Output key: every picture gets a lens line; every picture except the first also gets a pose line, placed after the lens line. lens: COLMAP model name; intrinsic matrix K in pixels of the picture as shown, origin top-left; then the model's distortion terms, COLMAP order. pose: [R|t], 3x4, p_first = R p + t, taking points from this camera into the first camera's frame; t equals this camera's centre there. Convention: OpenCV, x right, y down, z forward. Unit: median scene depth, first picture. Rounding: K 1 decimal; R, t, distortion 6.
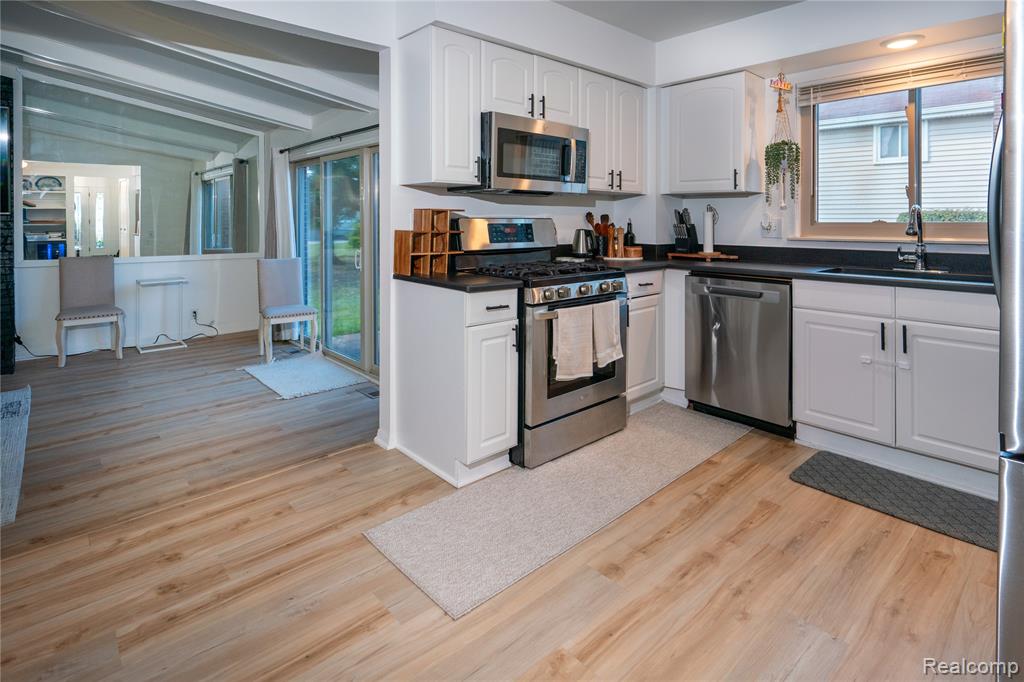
lens RADIAL K [[522.8, 0, 517.0], [0, 522.8, 222.6], [0, 0, 1]] dist [0.001243, -0.000469]
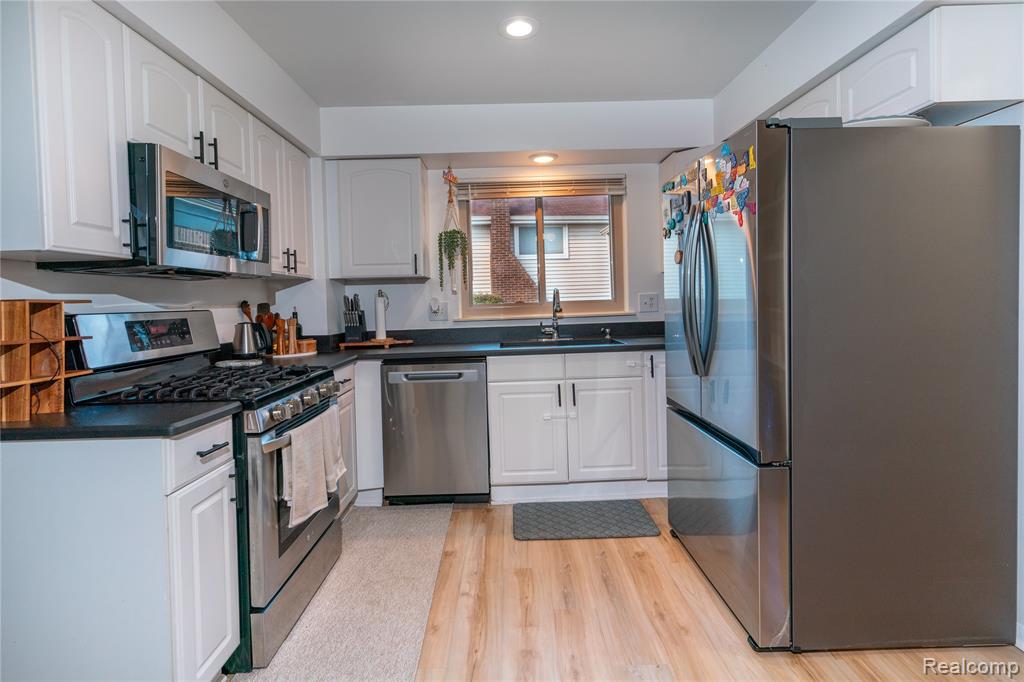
lens RADIAL K [[495.1, 0, 511.9], [0, 495.1, 309.3], [0, 0, 1]] dist [0.002760, 0.000051]
pose [[0.667006, -0.036400, 0.744163, -0.205489], [0.036185, 0.999210, 0.016442, -0.006085], [-0.744173, 0.015960, 0.667796, 0.271358]]
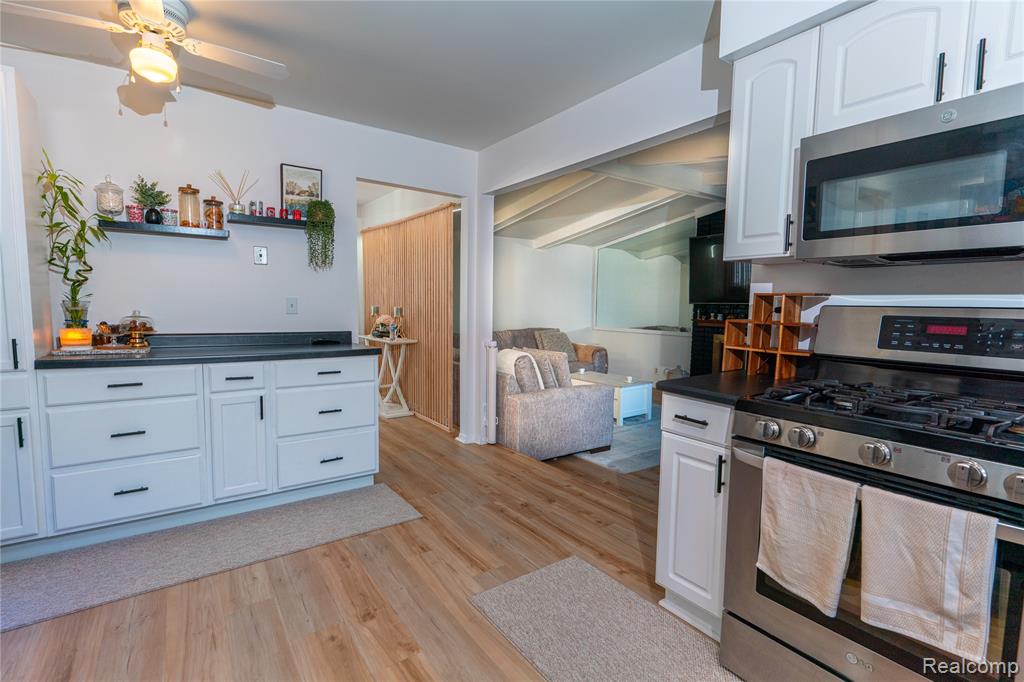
lens RADIAL K [[475.1, 0, 512.0], [0, 475.1, 341.0], [0, 0, 1]] dist [0.001206, 0.000062]
pose [[-0.122489, 0.073067, -0.989777, 0.587150], [-0.020426, 0.996889, 0.076120, -0.002926], [0.992260, 0.029541, -0.120616, 0.700326]]
